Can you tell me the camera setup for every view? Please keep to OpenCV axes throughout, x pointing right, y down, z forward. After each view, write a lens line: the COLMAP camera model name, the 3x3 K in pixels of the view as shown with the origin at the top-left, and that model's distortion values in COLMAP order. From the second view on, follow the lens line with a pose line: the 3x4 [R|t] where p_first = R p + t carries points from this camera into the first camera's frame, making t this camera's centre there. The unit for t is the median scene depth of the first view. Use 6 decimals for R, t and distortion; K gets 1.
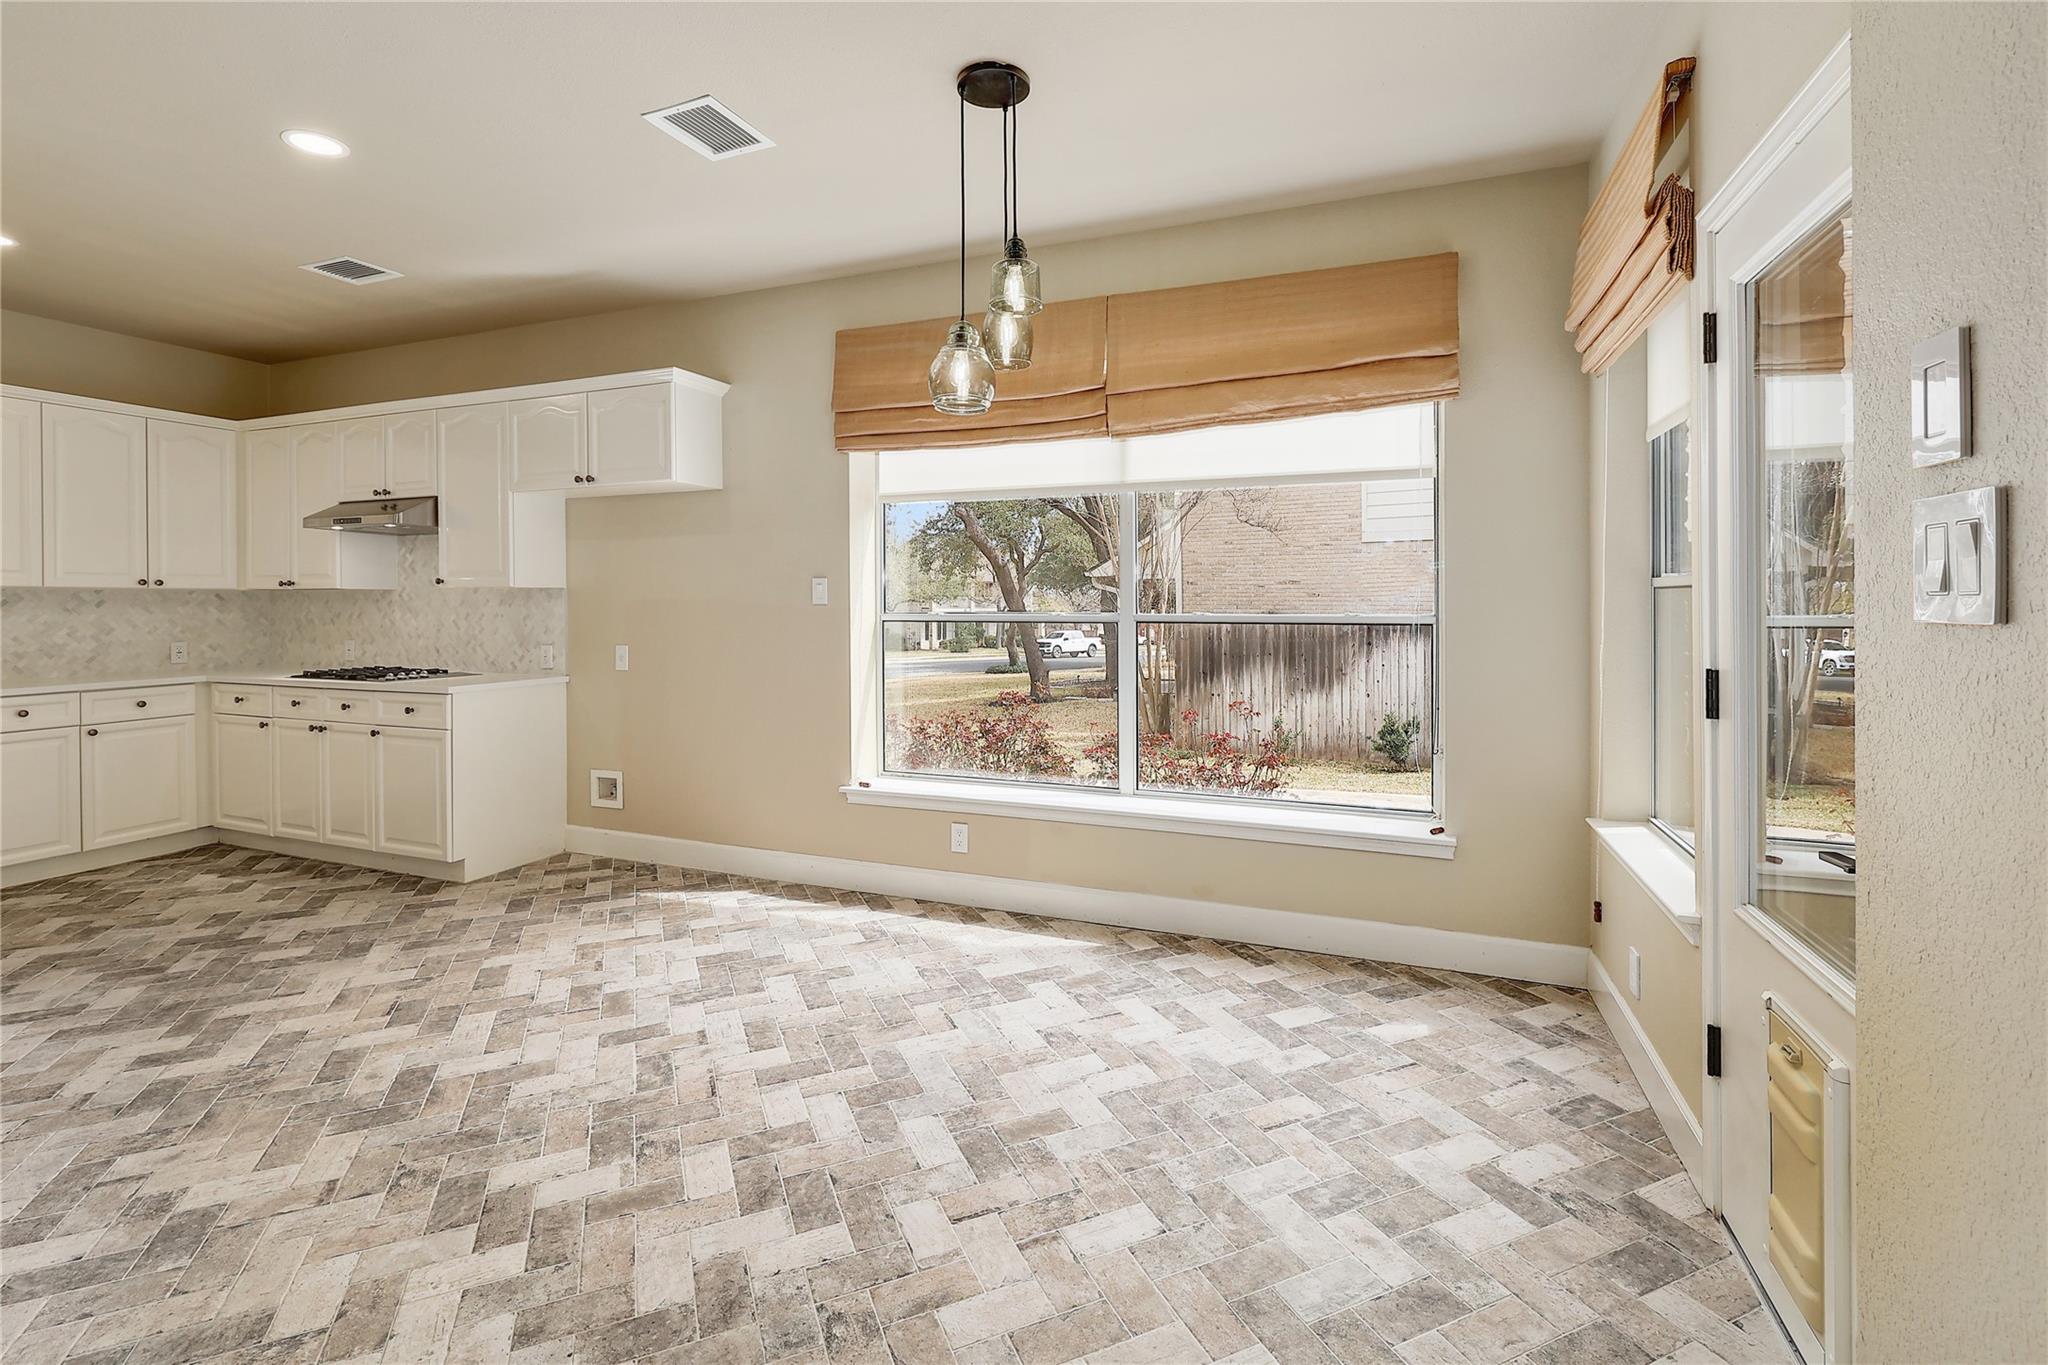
lens RADIAL K [[898.3, 0, 1023.3], [0, 898.3, 608.7], [0, 0, 1]] dist [-0.001373, 0.000014]
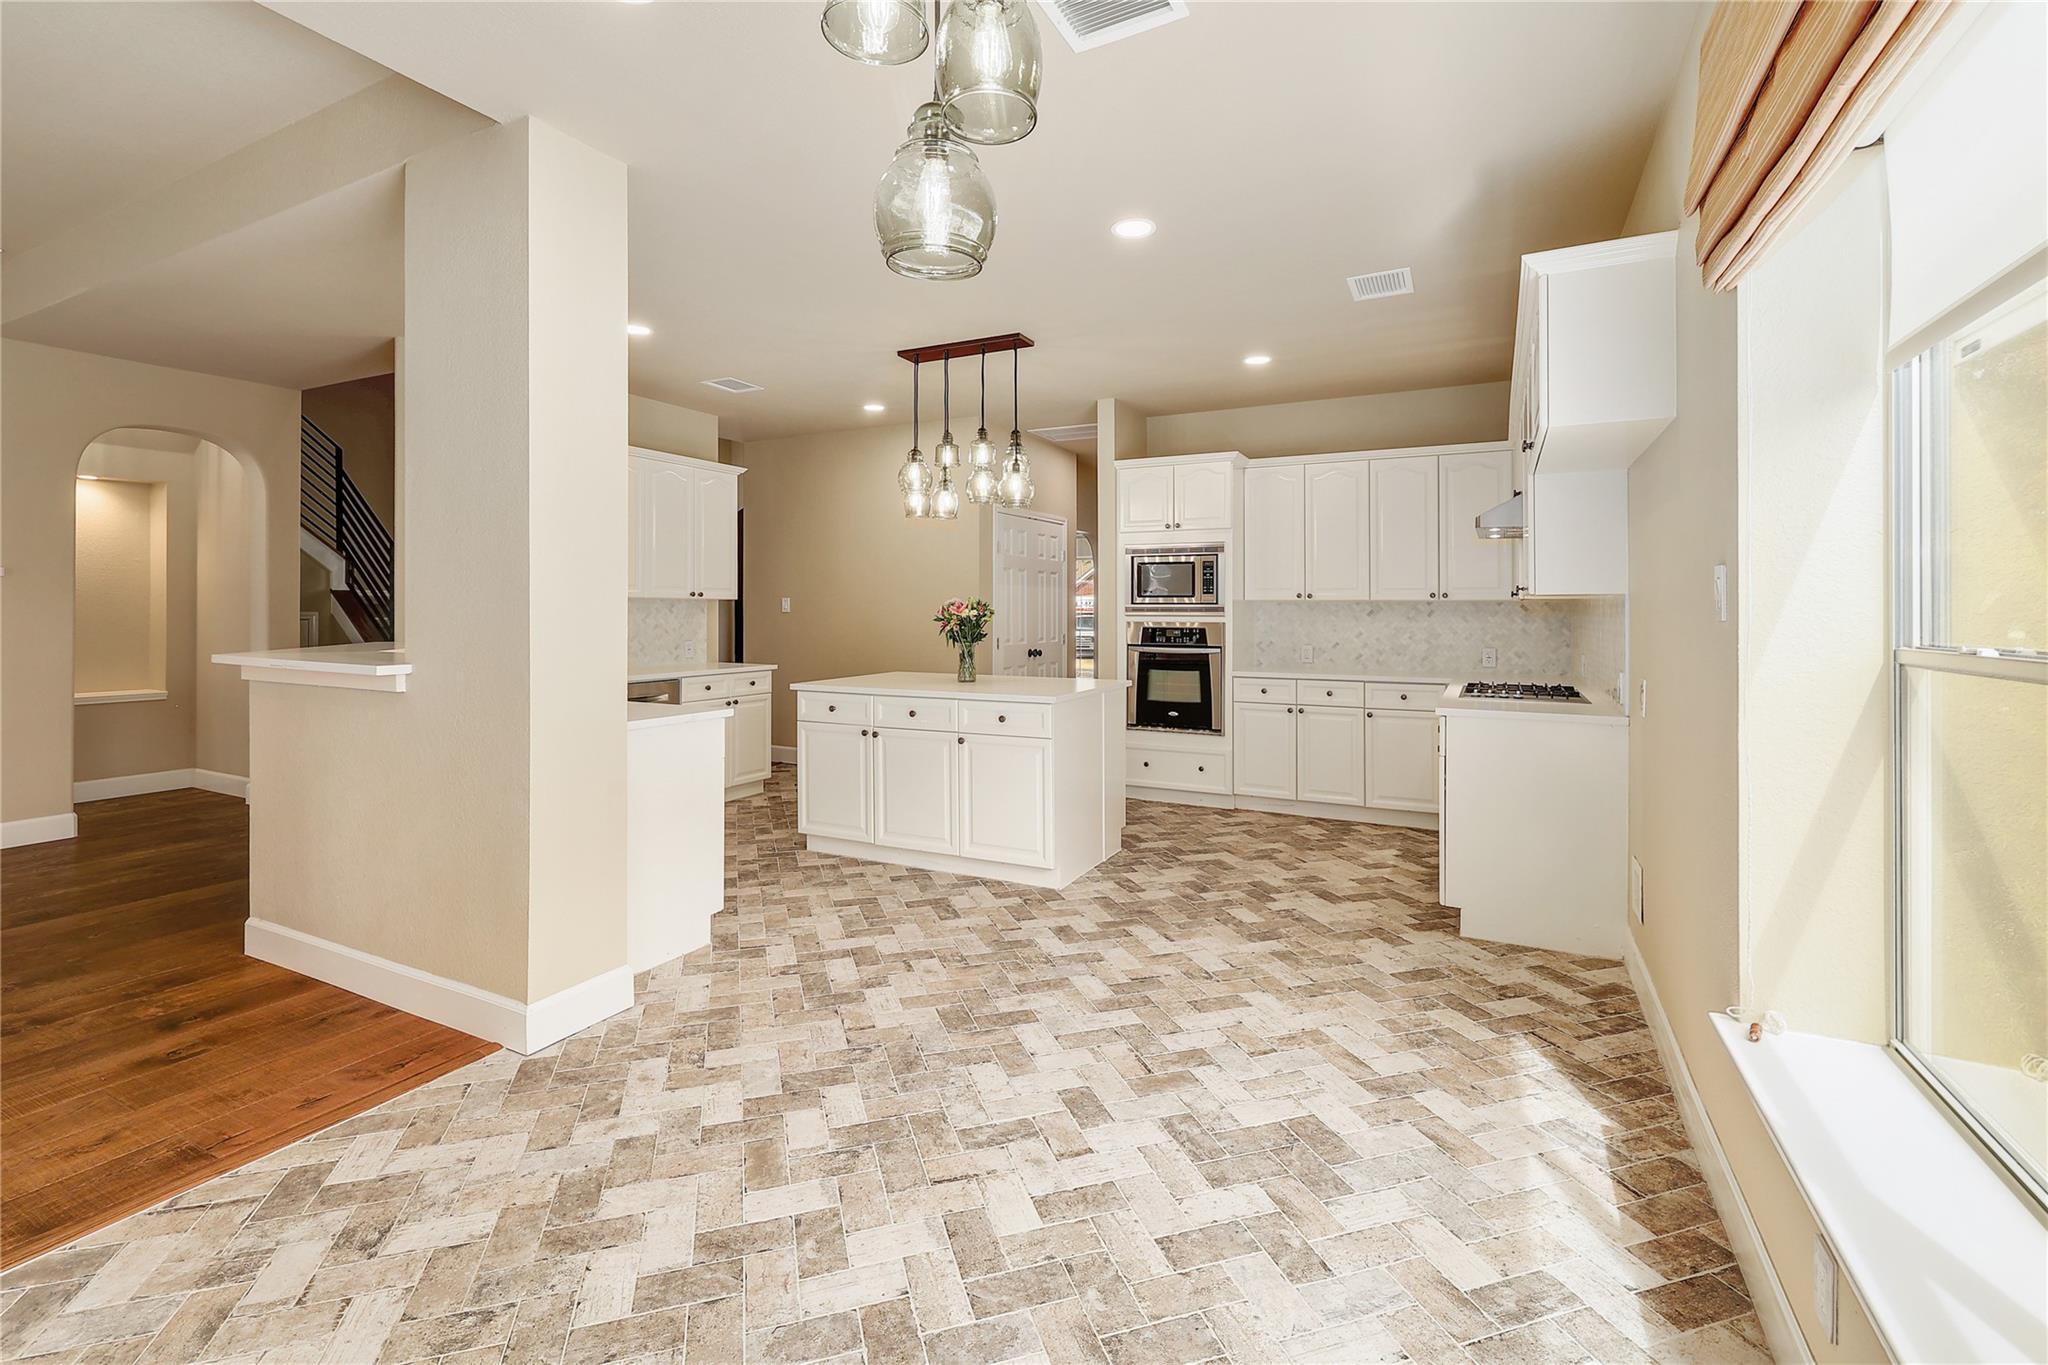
lens RADIAL K [[903.2, 0, 1022.6], [0, 903.2, 612.2], [0, 0, 1]] dist [-0.000231, 0.000114]
pose [[-0.105703, 0.001932, -0.994396, 0.411995], [-0.012873, 0.999912, 0.003311, -0.006680], [0.994314, 0.013151, -0.105668, 0.952490]]
